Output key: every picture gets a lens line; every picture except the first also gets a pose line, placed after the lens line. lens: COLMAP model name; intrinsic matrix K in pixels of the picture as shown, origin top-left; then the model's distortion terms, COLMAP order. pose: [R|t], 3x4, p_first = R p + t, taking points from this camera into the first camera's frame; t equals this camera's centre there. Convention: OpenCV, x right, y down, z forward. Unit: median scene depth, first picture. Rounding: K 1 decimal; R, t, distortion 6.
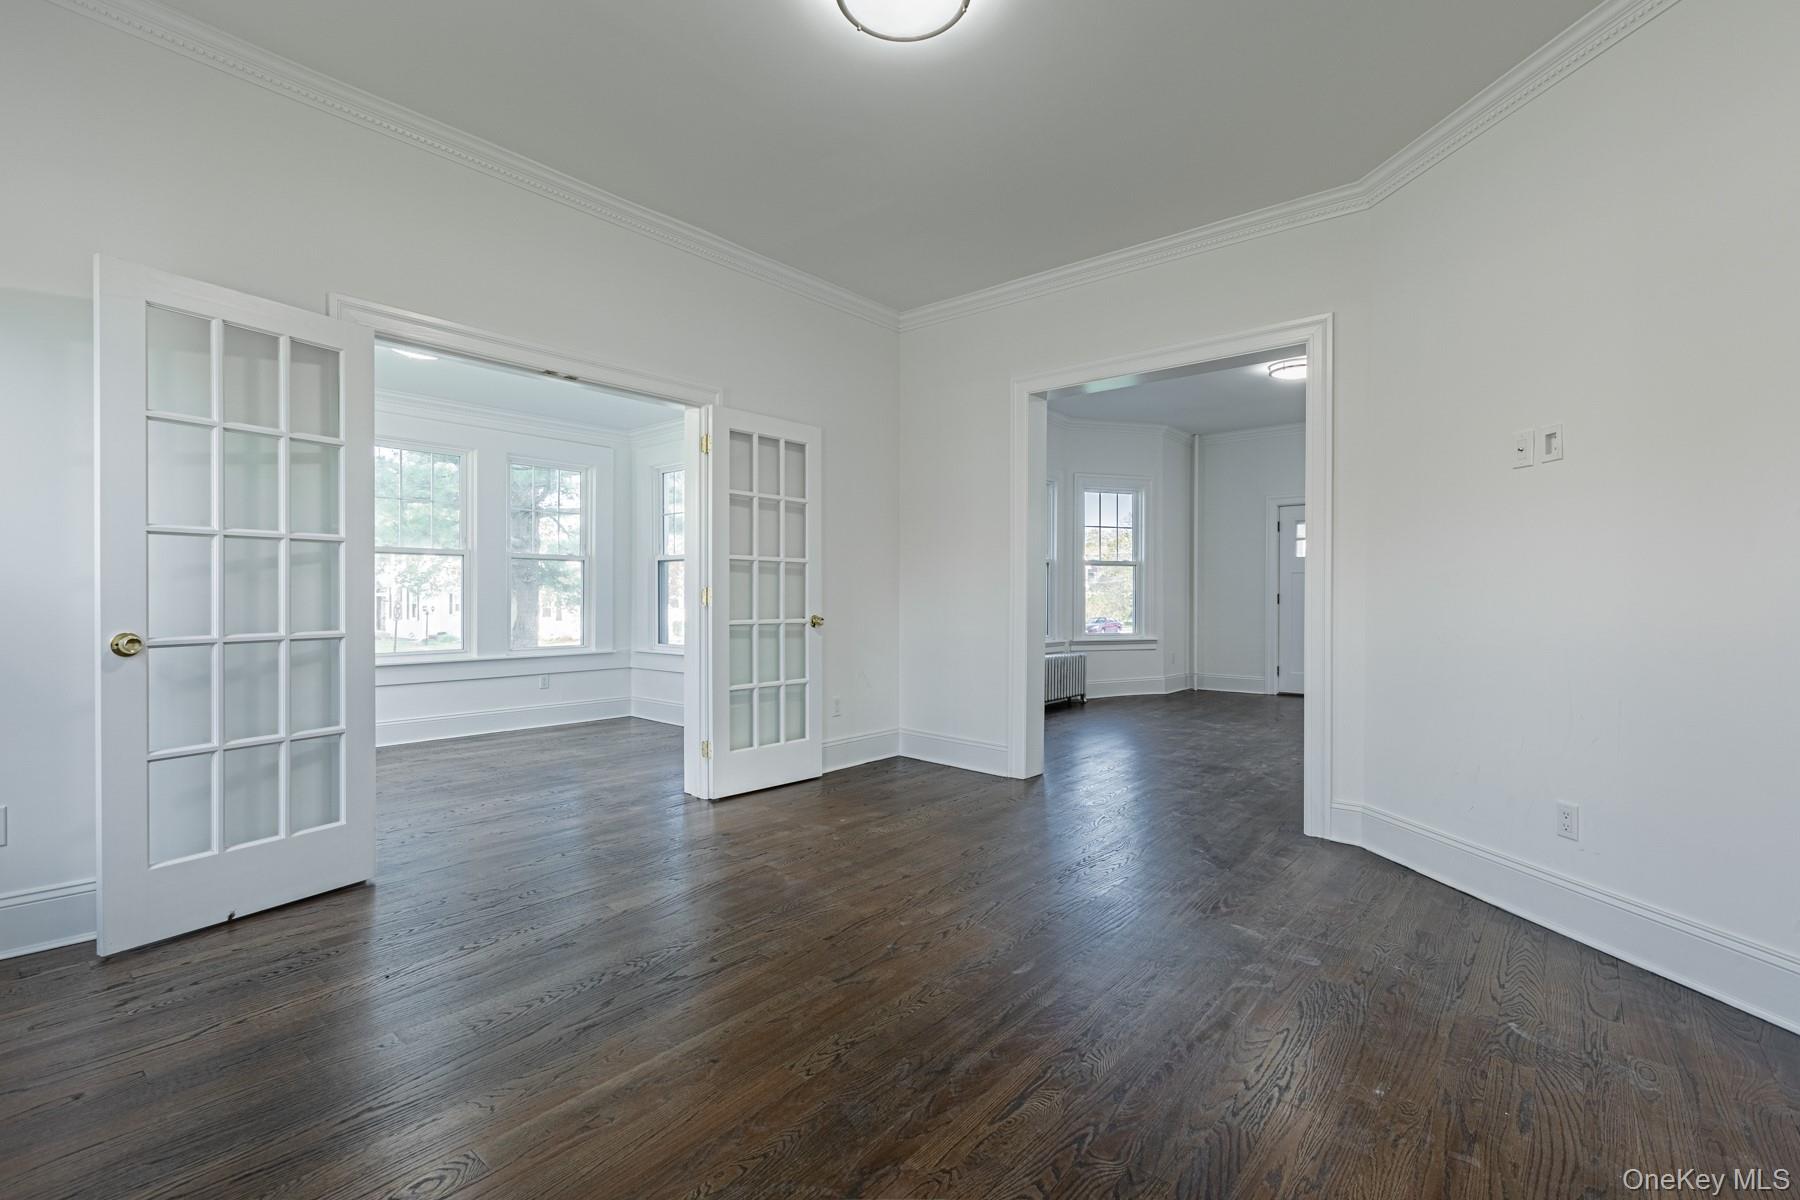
lens RADIAL K [[802.3, 0, 898.2], [0, 802.3, 596.5], [0, 0, 1]] dist [0.001292, -0.001007]
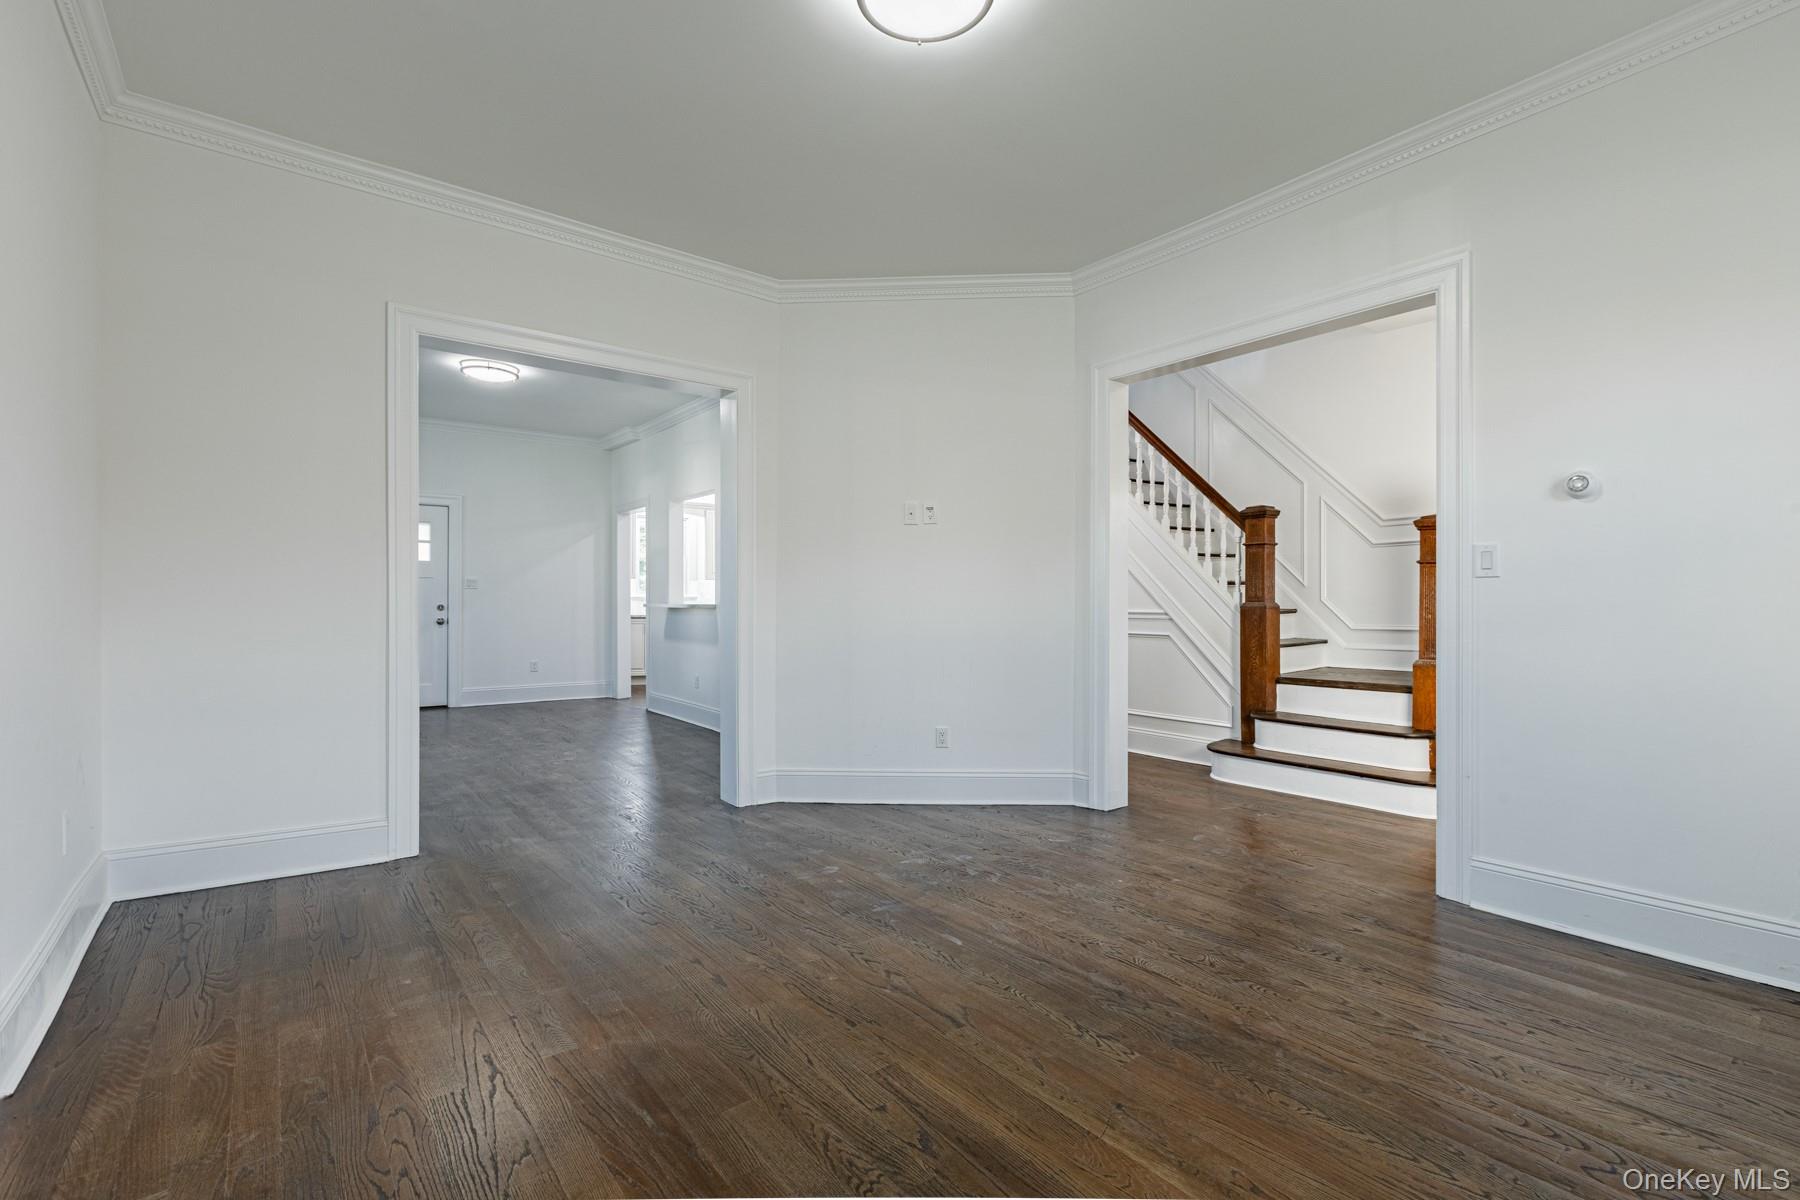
lens RADIAL K [[802.3, 0, 898.2], [0, 802.3, 596.5], [0, 0, 1]] dist [0.001292, -0.001007]
pose [[0.202982, 0.002700, 0.979179, -0.807077], [-0.000146, 0.999996, -0.002727, -0.013355], [-0.979182, 0.000410, 0.202982, 0.707880]]
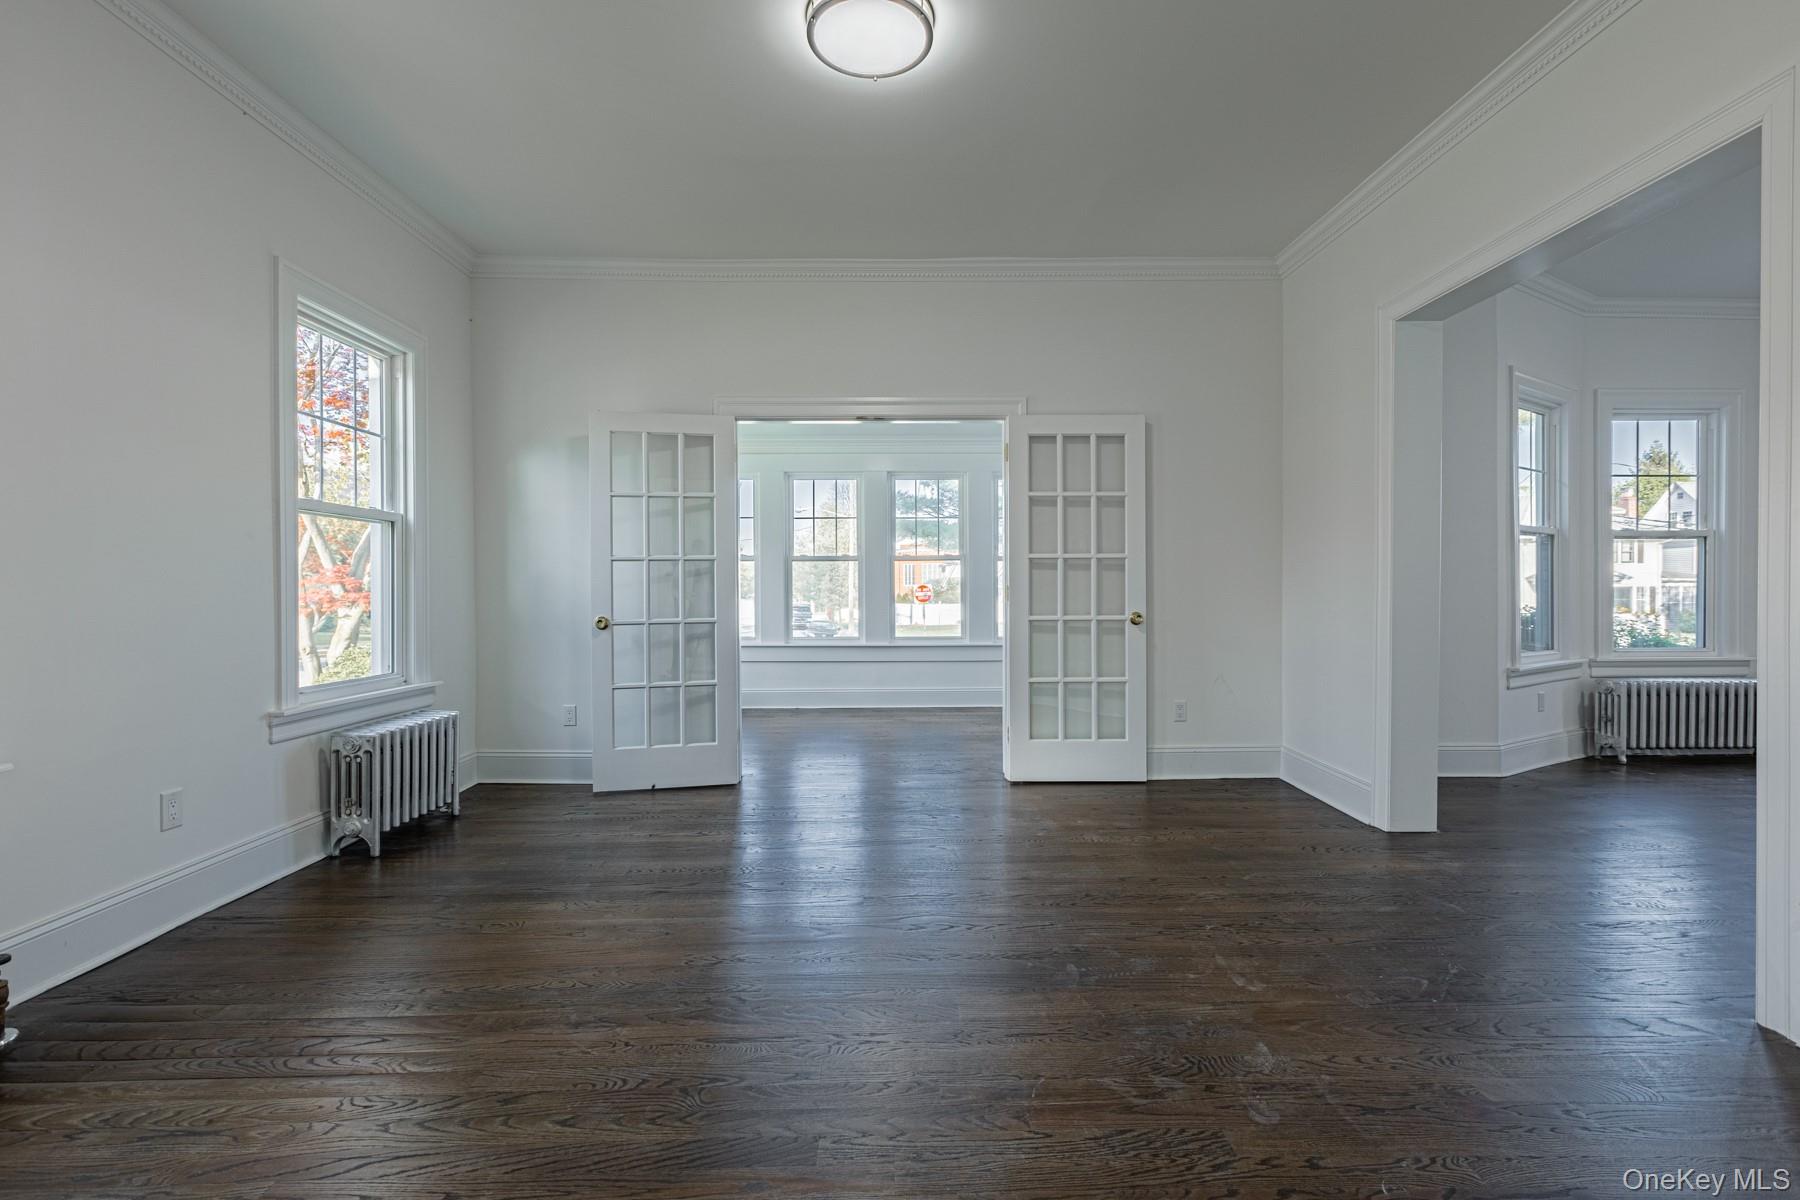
lens RADIAL K [[802.3, 0, 898.2], [0, 802.3, 596.5], [0, 0, 1]] dist [0.001292, -0.001007]
pose [[0.660355, -0.001266, -0.750953, 0.713115], [0.007457, 0.999960, 0.004871, -0.003149], [0.750917, -0.008817, 0.660338, 0.261221]]
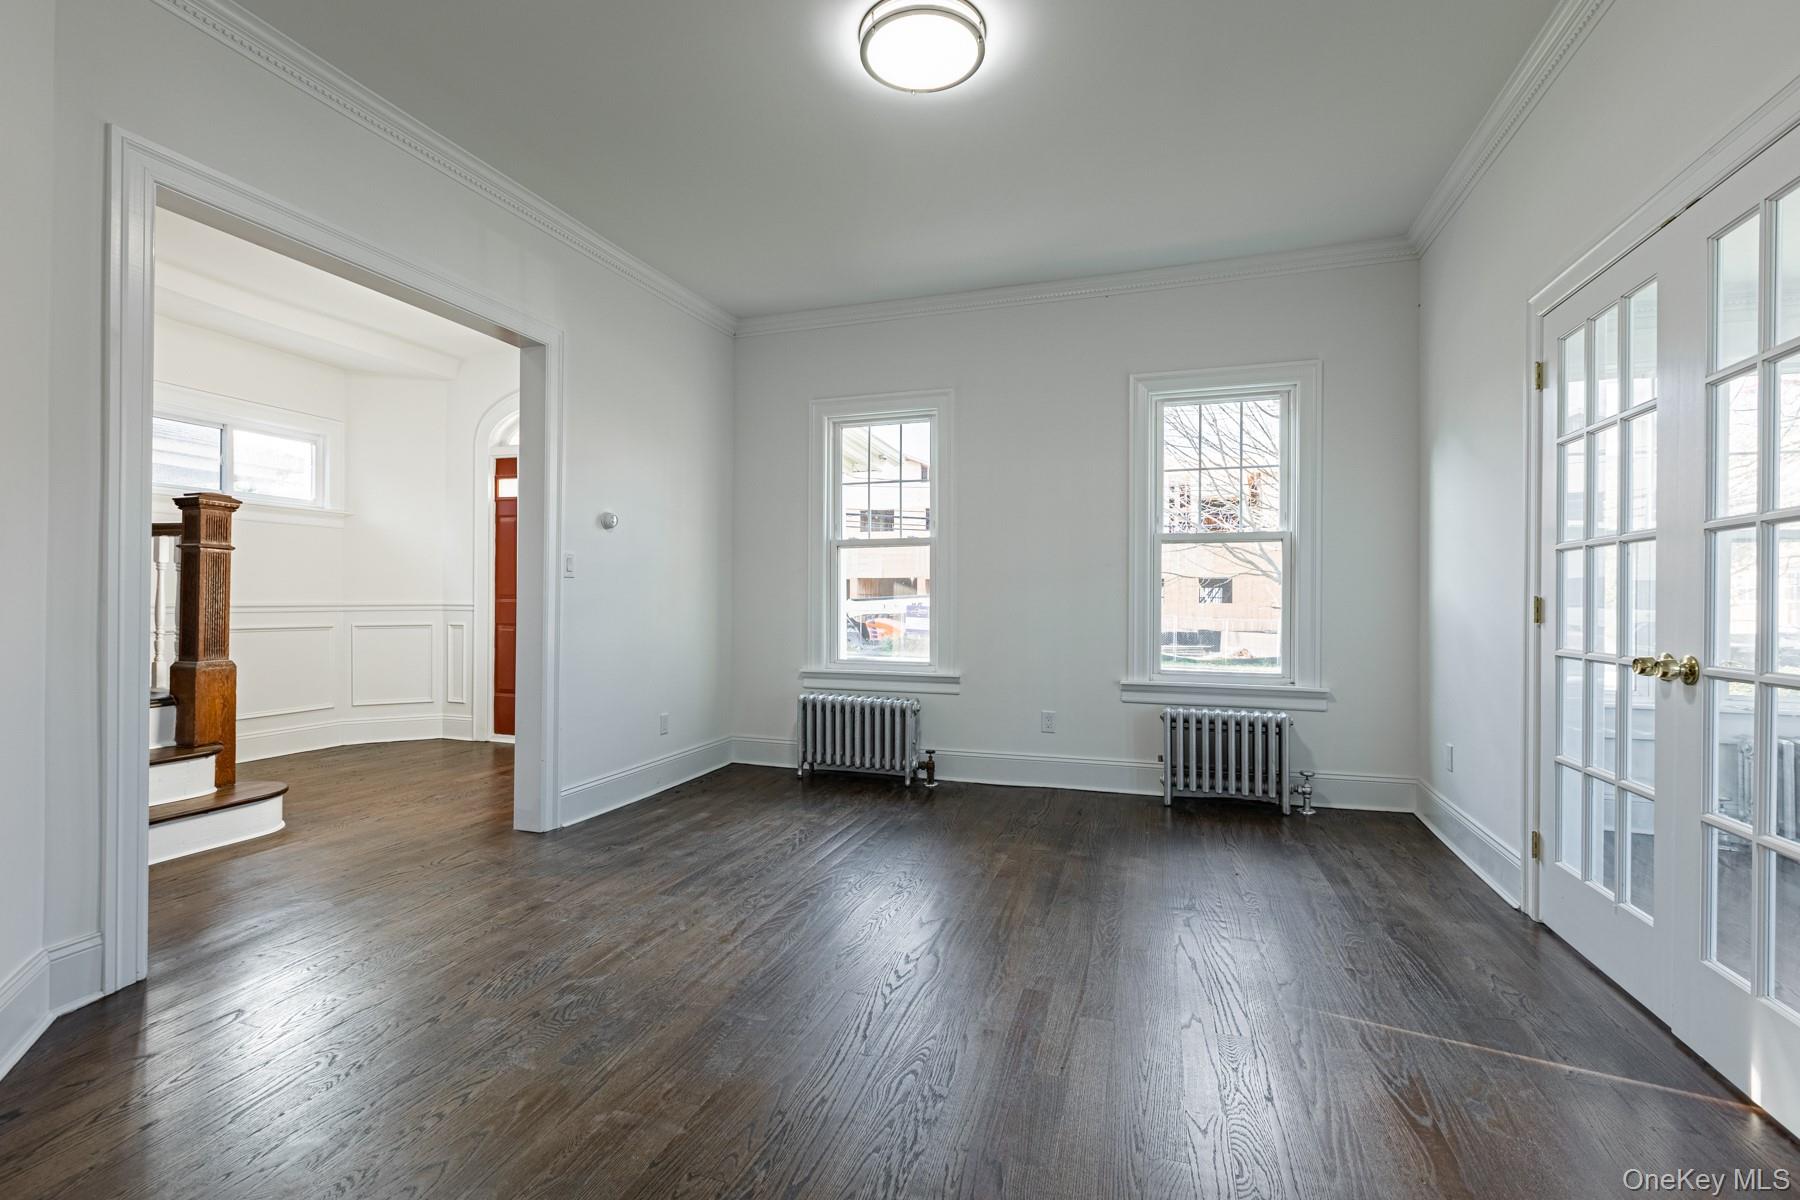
lens RADIAL K [[802.3, 0, 898.2], [0, 802.3, 596.5], [0, 0, 1]] dist [0.001292, -0.001007]
pose [[-0.924704, -0.012079, -0.380496, 0.376103], [-0.009498, 0.999917, -0.008661, -0.001332], [0.380569, -0.004395, -0.924742, 1.691709]]
